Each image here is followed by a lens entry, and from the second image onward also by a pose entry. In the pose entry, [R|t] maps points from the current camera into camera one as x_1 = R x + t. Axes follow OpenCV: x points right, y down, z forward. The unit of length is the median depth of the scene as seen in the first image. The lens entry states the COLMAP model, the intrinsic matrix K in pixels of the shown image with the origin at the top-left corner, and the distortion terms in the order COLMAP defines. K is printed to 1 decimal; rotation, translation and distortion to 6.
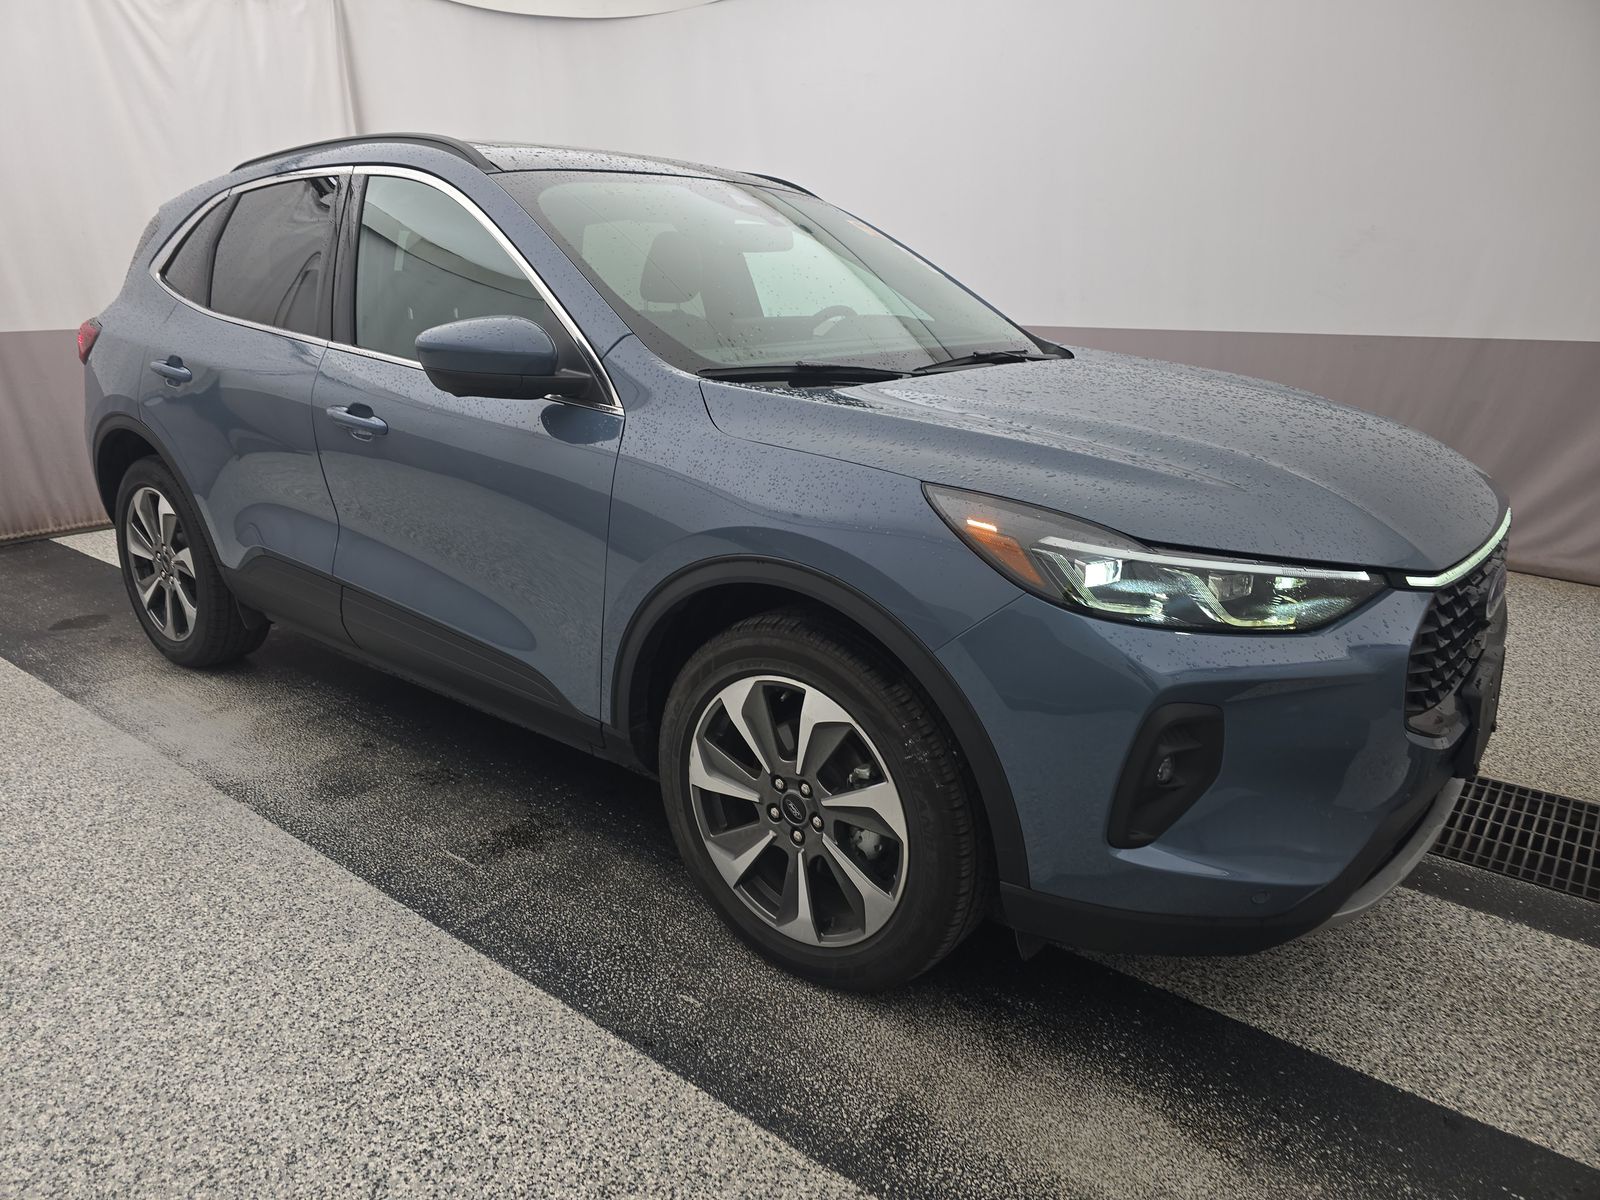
lens RADIAL K [[1074.0, 0, 794.9], [0, 1074.0, 604.9], [0, 0, 1]] dist [0.010942, -0.021965]
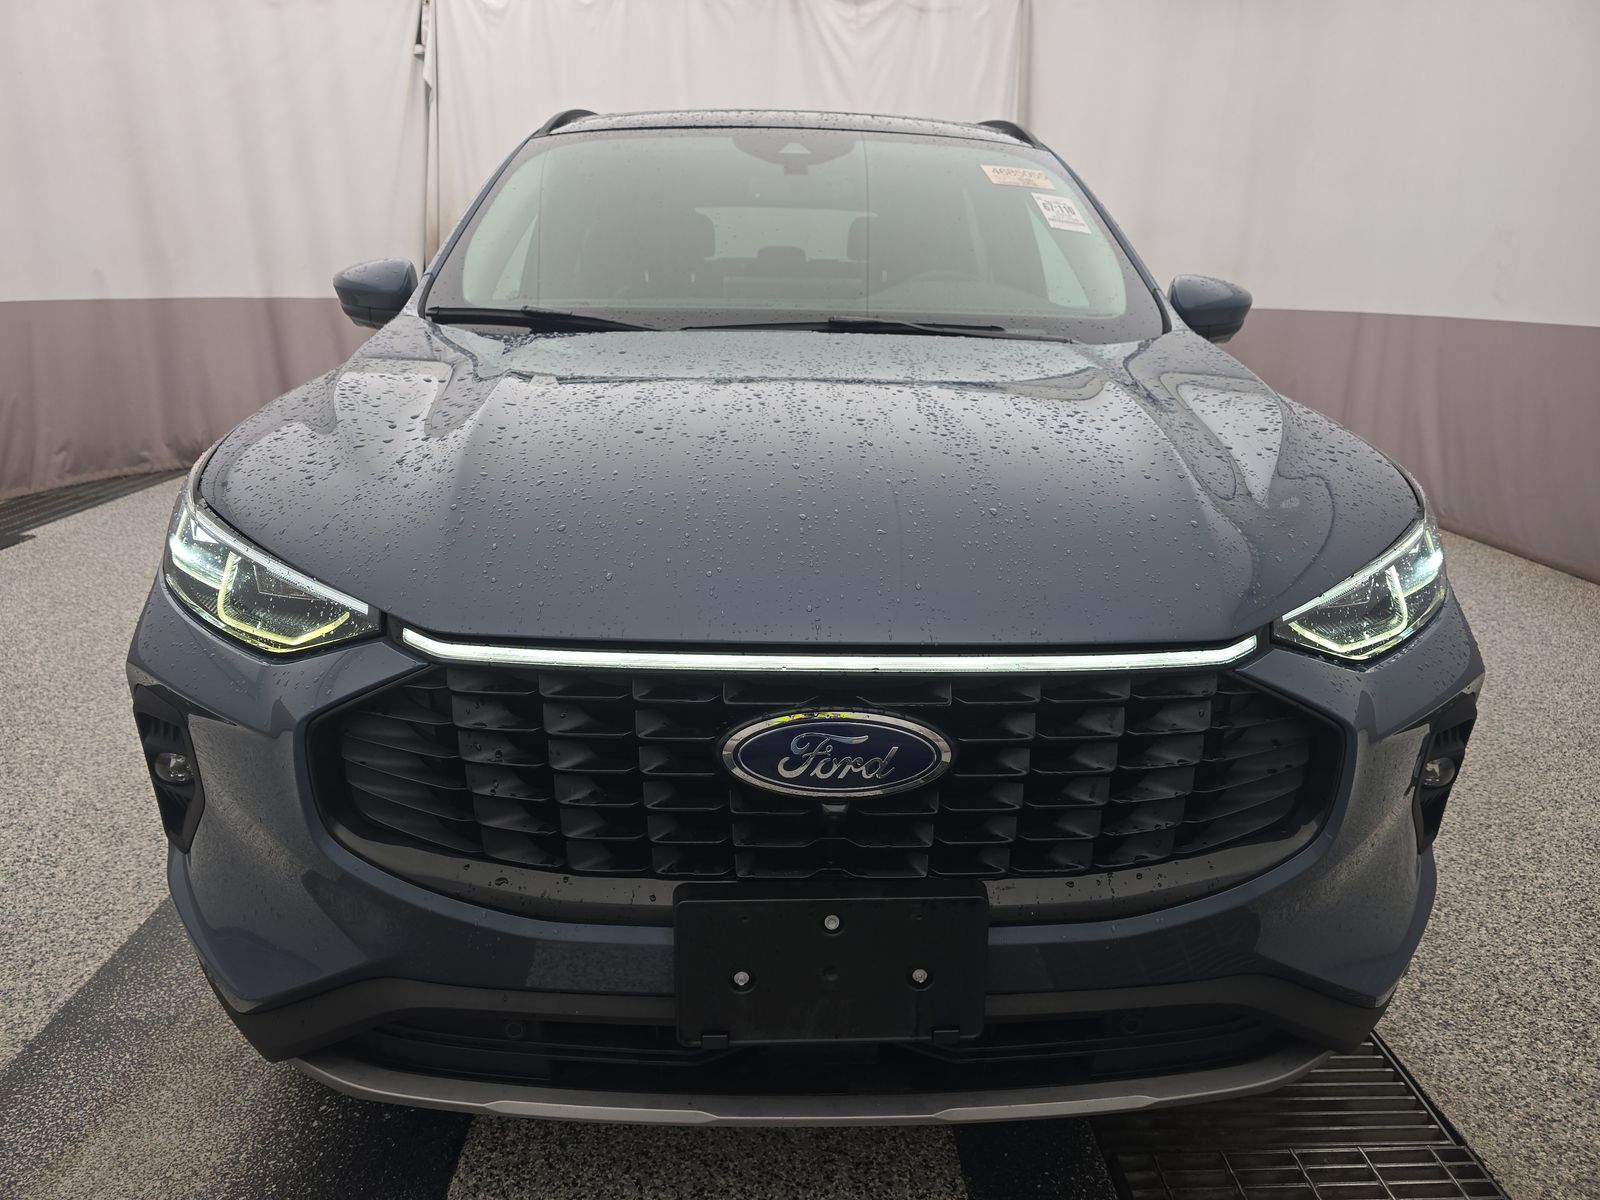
lens RADIAL K [[1074.0, 0, 796.1], [0, 1074.0, 591.2], [0, 0, 1]] dist [0.010942, -0.021965]
pose [[0.647496, 0.207753, -0.733203, 1.176187], [-0.218093, 0.972398, 0.082929, -0.150615], [0.730194, 0.106211, 0.674934, 0.723643]]
